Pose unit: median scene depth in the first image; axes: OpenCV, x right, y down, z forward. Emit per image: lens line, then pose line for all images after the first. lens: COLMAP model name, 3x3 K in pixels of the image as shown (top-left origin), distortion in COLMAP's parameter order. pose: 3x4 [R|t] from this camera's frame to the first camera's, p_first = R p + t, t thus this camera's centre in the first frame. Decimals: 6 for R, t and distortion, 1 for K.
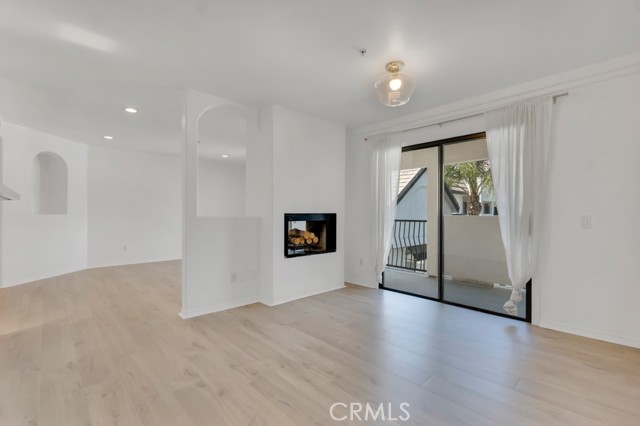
lens RADIAL K [[287.1, 0, 320.9], [0, 287.1, 215.4], [0, 0, 1]] dist [0.004259, 0.000205]
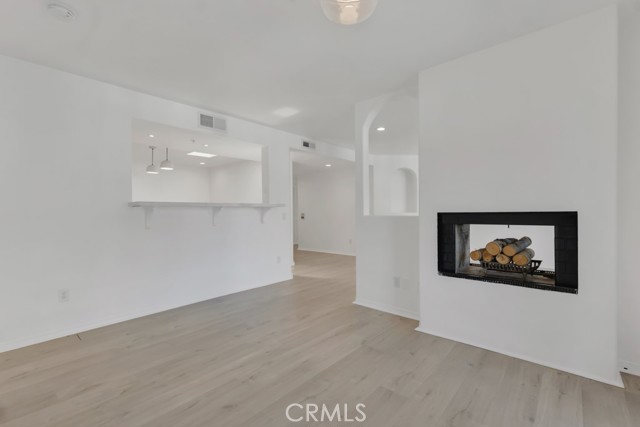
lens RADIAL K [[287.1, 0, 318.1], [0, 287.1, 213.6], [0, 0, 1]] dist [0.004259, 0.000205]
pose [[0.083317, -0.000430, -0.996523, 0.631105], [0.000647, 1.000000, -0.000377, -0.004683], [0.996523, -0.000613, 0.083317, 0.703922]]
